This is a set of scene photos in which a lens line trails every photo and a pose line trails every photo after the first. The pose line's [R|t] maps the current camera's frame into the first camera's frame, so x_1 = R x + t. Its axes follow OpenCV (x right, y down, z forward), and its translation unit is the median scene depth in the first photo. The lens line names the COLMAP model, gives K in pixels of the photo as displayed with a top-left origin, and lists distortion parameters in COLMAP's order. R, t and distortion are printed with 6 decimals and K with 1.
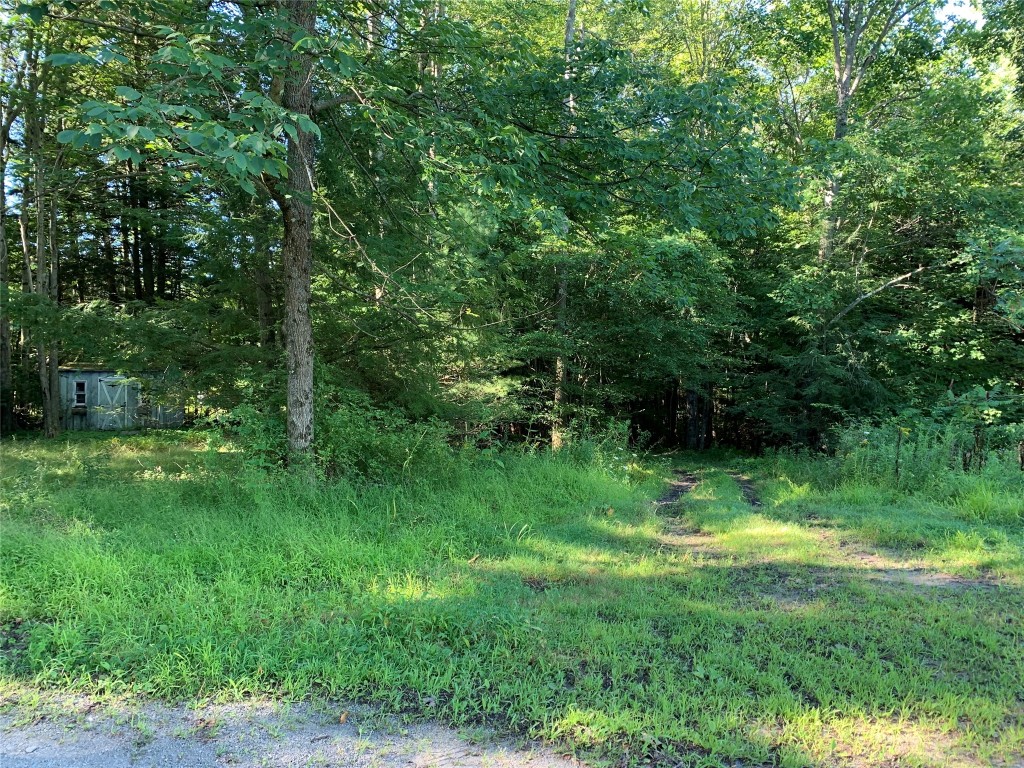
lens RADIAL K [[780.4, 0, 512.0], [0, 780.4, 381.9], [0, 0, 1]] dist [0.016174, -0.002740]
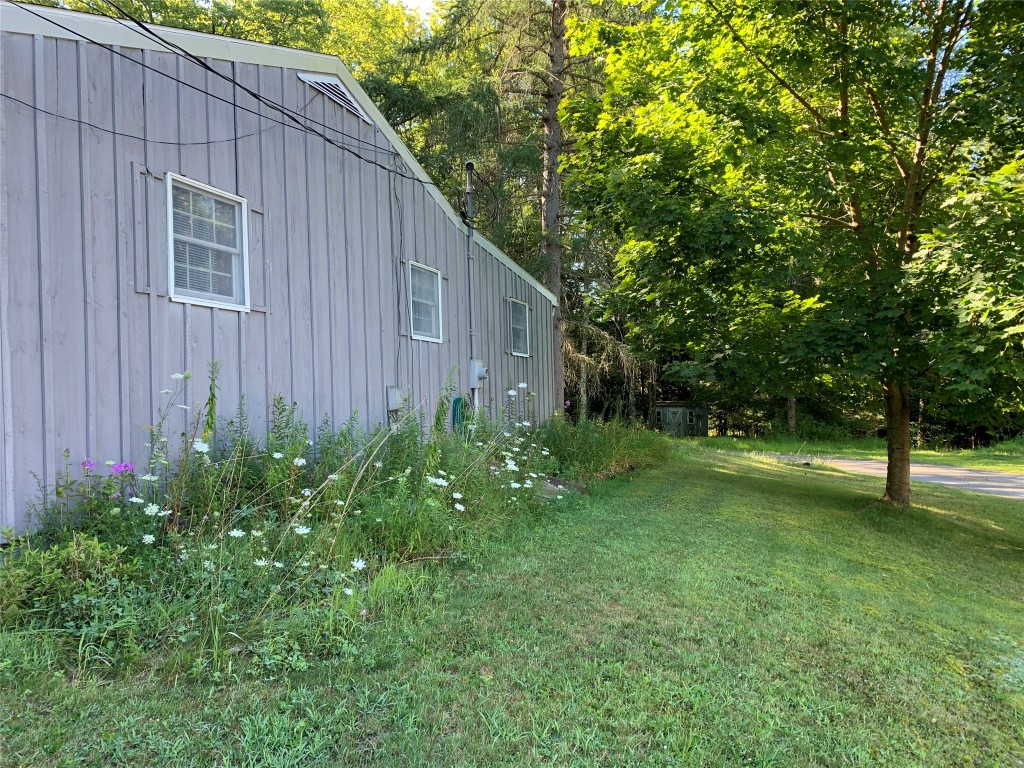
lens RADIAL K [[780.4, 0, 511.7], [0, 780.4, 386.4], [0, 0, 1]] dist [0.016174, -0.002740]
pose [[0.845071, -0.016821, -0.534389, 0.179802], [0.000659, 0.999537, -0.030420, -0.003173], [0.534653, 0.025355, 0.844691, -0.870375]]
